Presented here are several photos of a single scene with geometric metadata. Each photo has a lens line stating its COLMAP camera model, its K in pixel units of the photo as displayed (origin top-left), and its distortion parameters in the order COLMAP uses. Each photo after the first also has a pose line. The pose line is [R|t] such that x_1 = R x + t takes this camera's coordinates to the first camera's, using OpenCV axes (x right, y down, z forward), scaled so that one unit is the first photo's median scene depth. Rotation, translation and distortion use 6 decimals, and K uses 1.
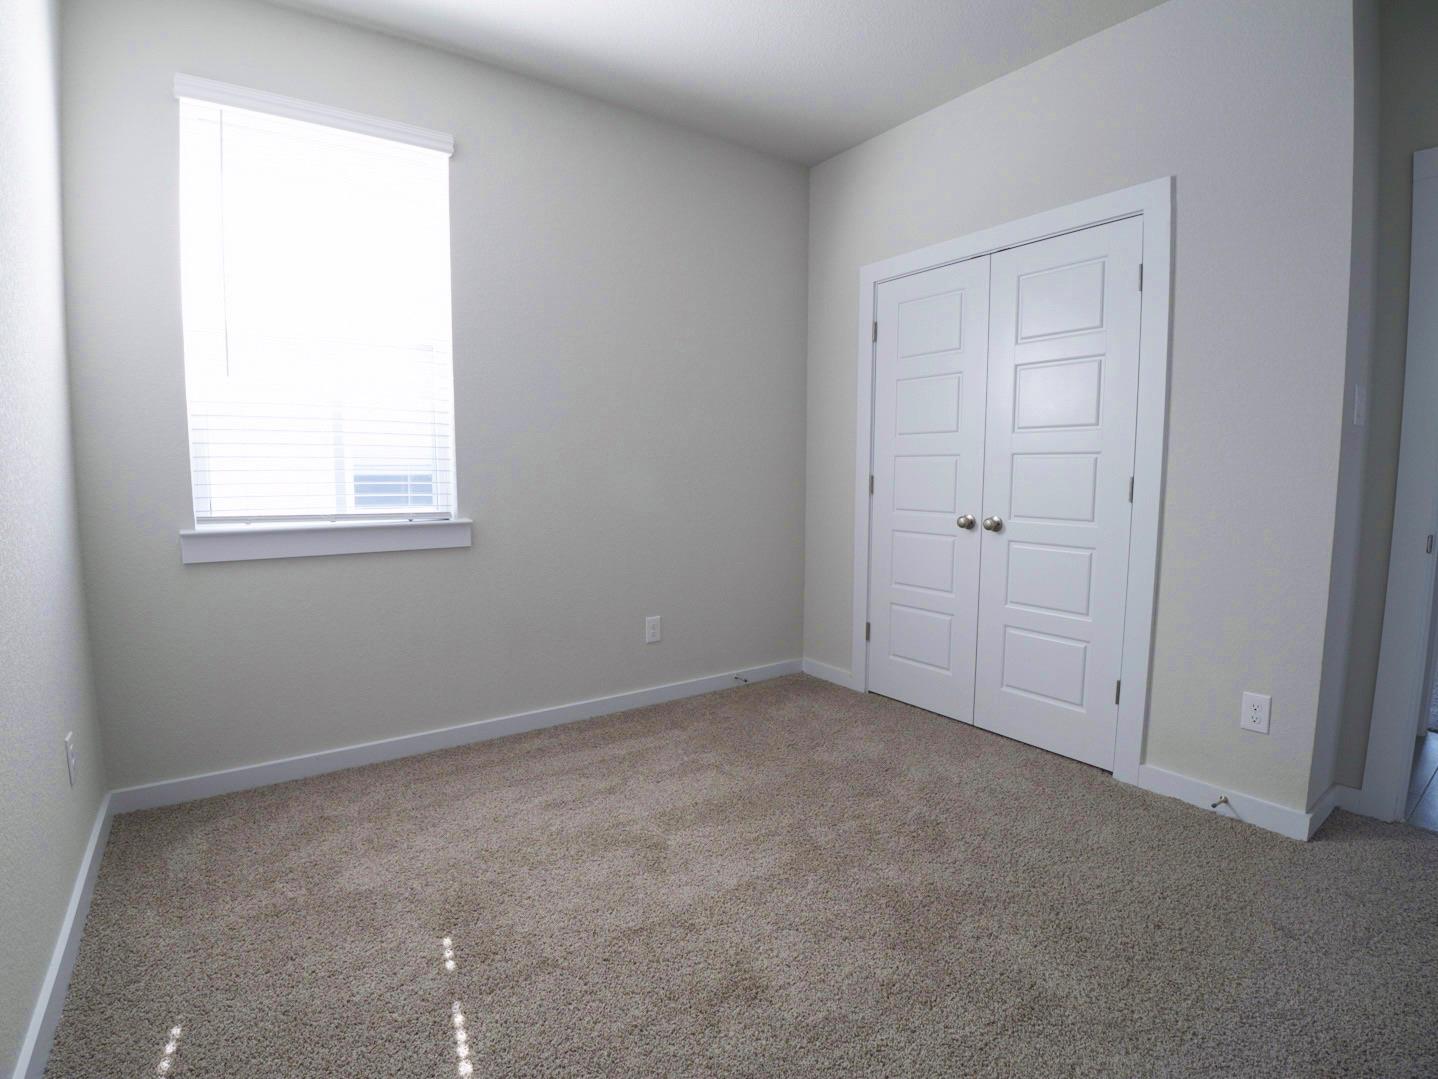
lens RADIAL K [[694.9, 0, 710.7], [0, 694.9, 534.7], [0, 0, 1]] dist [-0.033607, -0.008944]
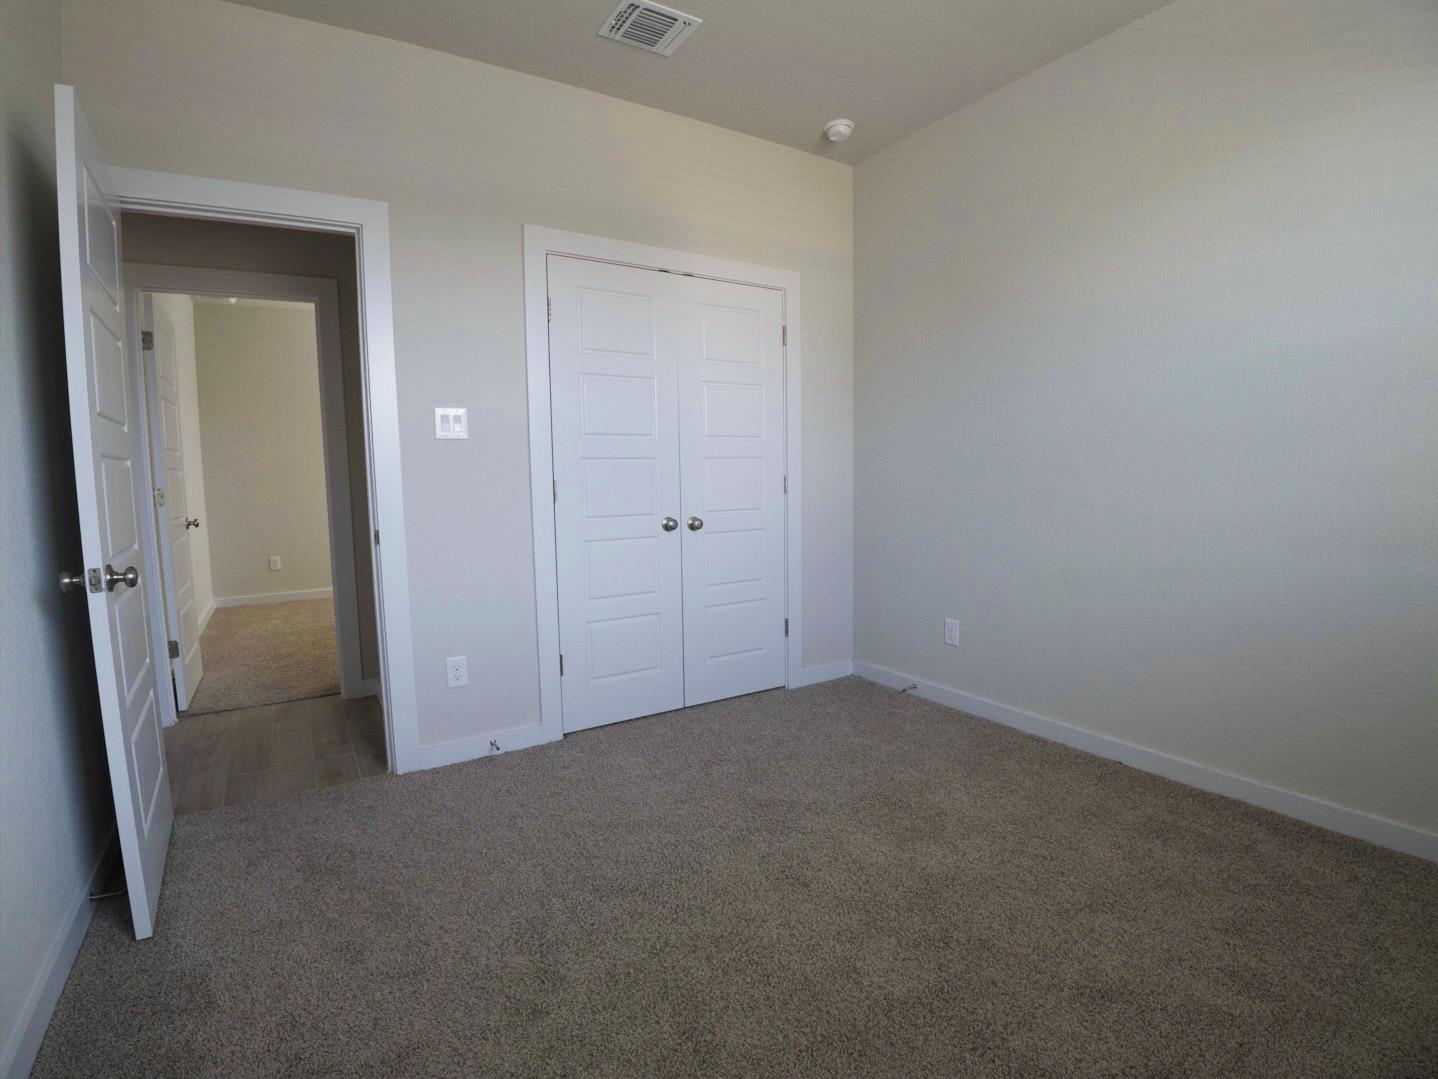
lens RADIAL K [[694.9, 0, 710.7], [0, 694.9, 534.7], [0, 0, 1]] dist [-0.033607, -0.008944]
pose [[0.062875, -0.101910, 0.992805, -0.703227], [0.103740, 0.990052, 0.095058, -0.096148], [-0.992615, 0.097017, 0.072822, 0.891296]]
